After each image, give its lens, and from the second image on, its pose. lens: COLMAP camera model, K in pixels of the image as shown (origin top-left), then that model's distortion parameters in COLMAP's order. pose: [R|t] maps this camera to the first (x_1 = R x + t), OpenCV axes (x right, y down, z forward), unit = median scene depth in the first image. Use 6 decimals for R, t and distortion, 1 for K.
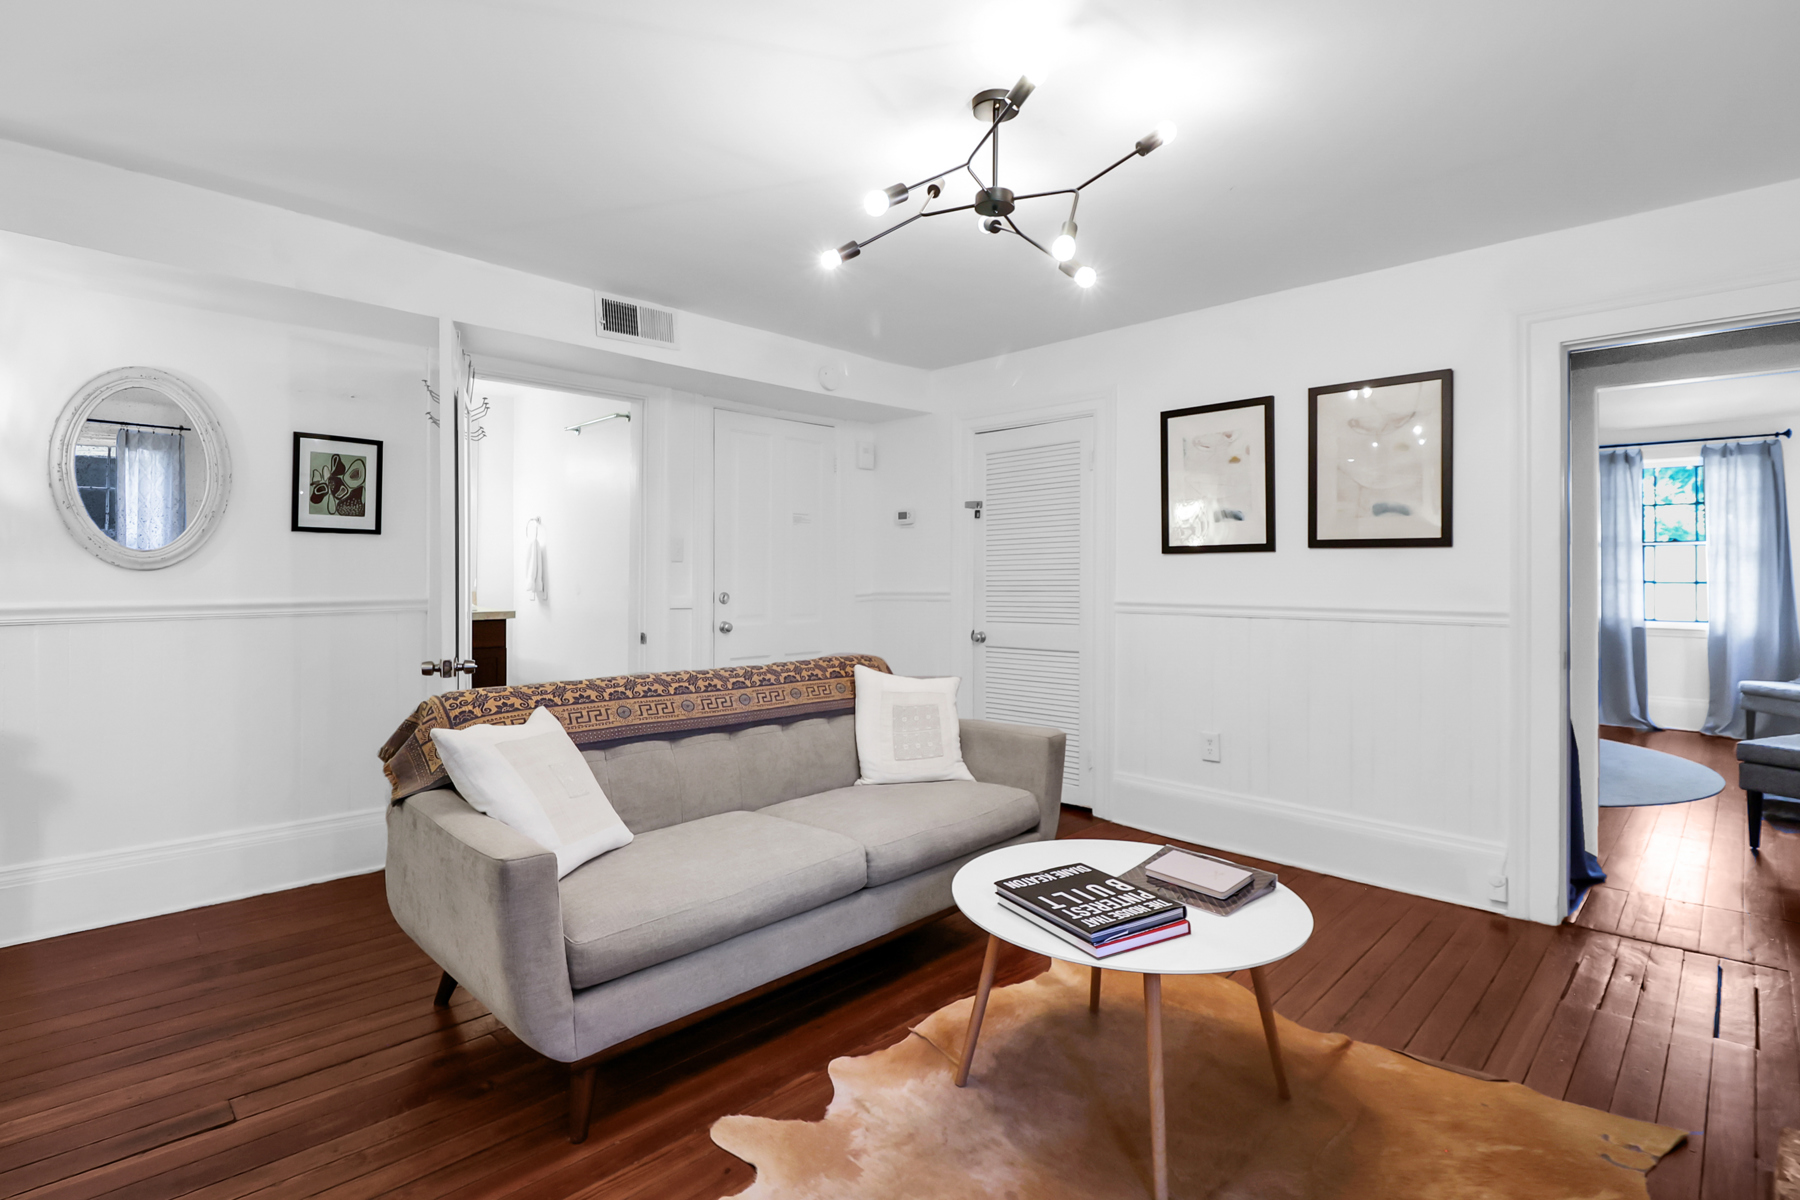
lens RADIAL K [[847.6, 0, 895.9], [0, 847.6, 575.9], [0, 0, 1]] dist [-0.006386, -0.009332]
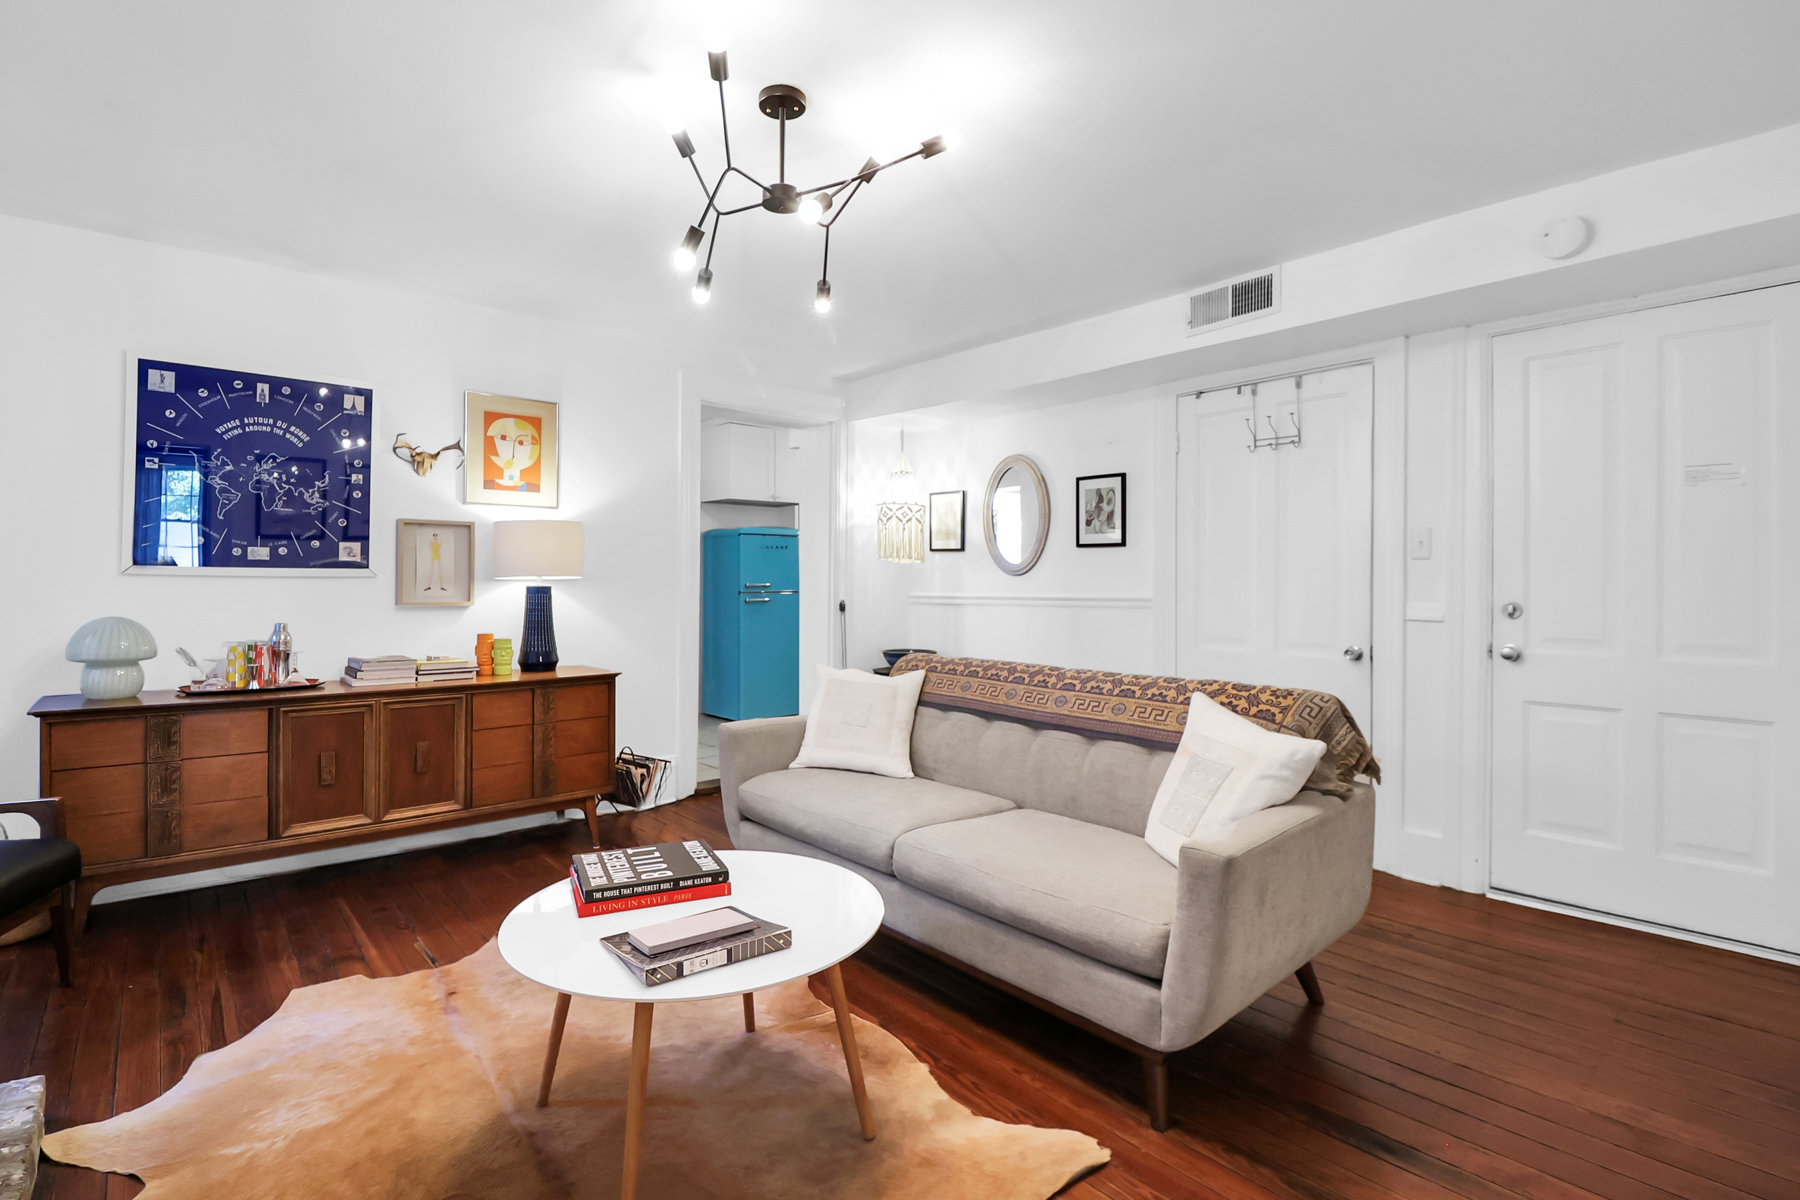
lens RADIAL K [[847.6, 0, 892.6], [0, 847.6, 587.7], [0, 0, 1]] dist [-0.006386, -0.009332]
pose [[-0.071728, 0.003469, -0.997418, 0.737311], [-0.004313, 0.999984, 0.003788, 0.011050], [0.997415, 0.004573, -0.071712, 0.798996]]
